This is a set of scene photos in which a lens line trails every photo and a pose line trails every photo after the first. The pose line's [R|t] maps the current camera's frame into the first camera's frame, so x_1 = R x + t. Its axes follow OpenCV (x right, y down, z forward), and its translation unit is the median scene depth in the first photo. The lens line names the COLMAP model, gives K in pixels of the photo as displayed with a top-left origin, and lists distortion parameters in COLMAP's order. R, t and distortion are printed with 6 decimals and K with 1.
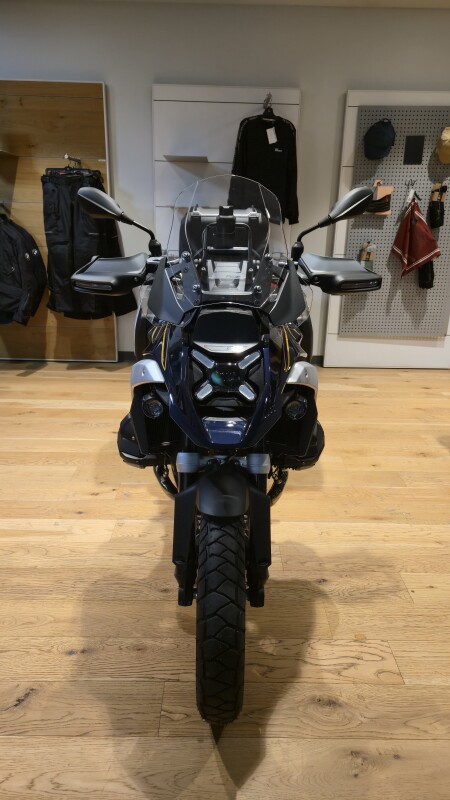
lens RADIAL K [[541.2, 0, 221.7], [0, 541.2, 399.3], [0, 0, 1]] dist [0.054644, -0.047195]
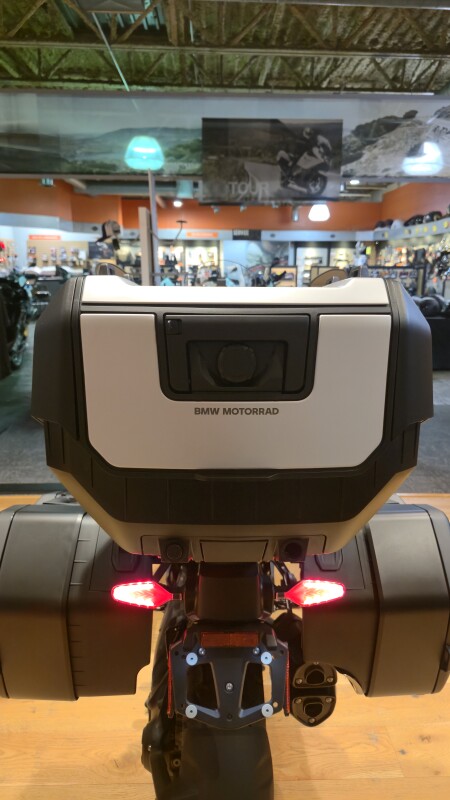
lens RADIAL K [[541.2, 0, 229.1], [0, 541.2, 390.7], [0, 0, 1]] dist [0.054644, -0.047195]
pose [[-0.999169, -0.023923, -0.033002, 0.023728], [-0.038029, 0.838538, 0.543514, -0.646425], [0.014671, 0.544317, -0.838751, 1.741149]]
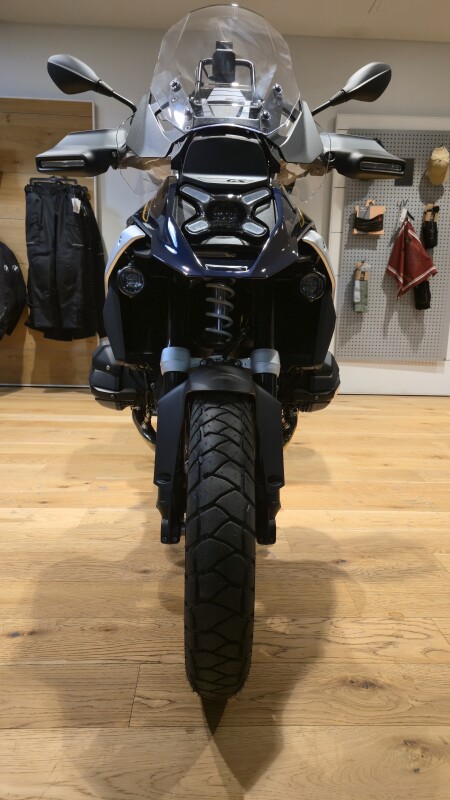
lens RADIAL K [[541.2, 0, 229.2], [0, 541.2, 403.2], [0, 0, 1]] dist [0.054644, -0.047195]
pose [[0.999337, 0.000888, 0.036406, -0.010318], [0.004362, 0.989589, -0.143857, 0.225297], [-0.036155, 0.143921, 0.988929, 0.180304]]
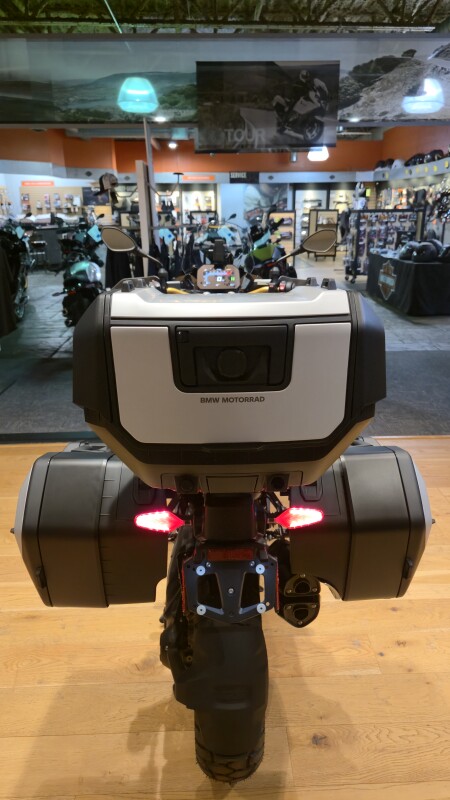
lens RADIAL K [[541.2, 0, 229.9], [0, 541.2, 391.2], [0, 0, 1]] dist [0.054644, -0.047195]
pose [[-0.999375, -0.003554, -0.035181, 0.024496], [-0.024765, 0.780503, 0.624661, -0.707394], [0.025238, 0.625142, -0.780103, 1.802226]]
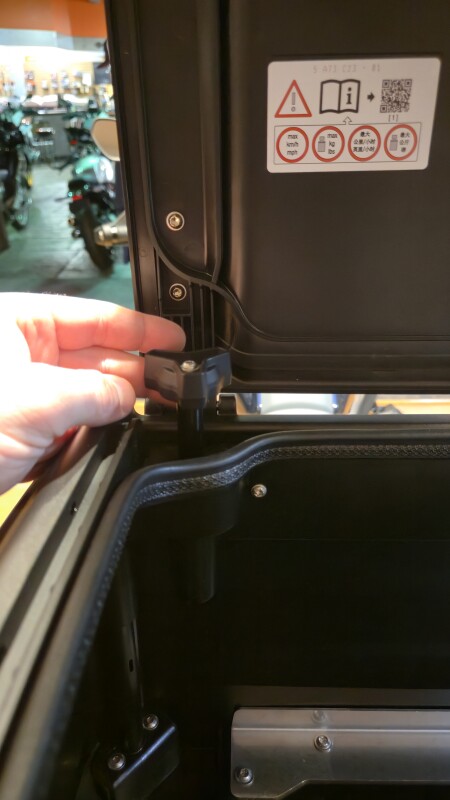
lens RADIAL K [[531.9, 0, 222.9], [0, 531.9, 391.6], [0, 0, 1]] dist [0.025210, -0.019679]
pose [[-0.999815, -0.015472, 0.011420, 0.078892], [-0.001298, 0.646801, 0.762657, -0.545791], [-0.019186, 0.762502, -0.646702, 1.400229]]
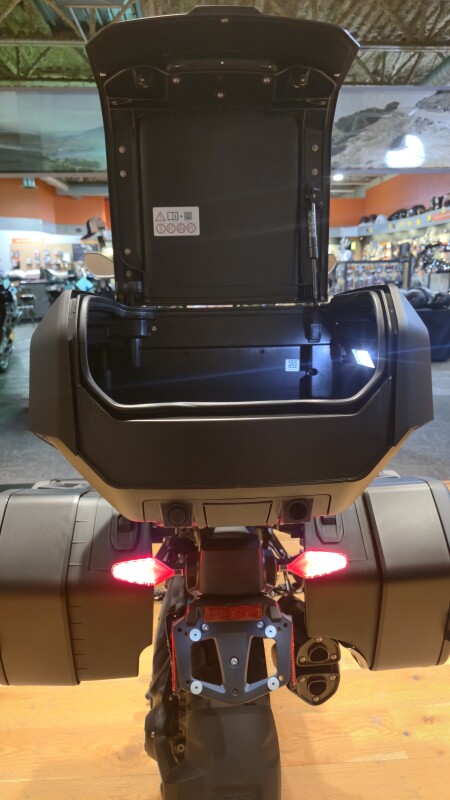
lens RADIAL K [[541.2, 0, 227.4], [0, 541.2, 392.4], [0, 0, 1]] dist [0.054644, -0.047195]
pose [[-0.998699, 0.004304, -0.050803, 0.029480], [-0.024059, 0.838740, 0.544000, -0.623941], [0.044952, 0.544515, -0.837546, 1.747999]]
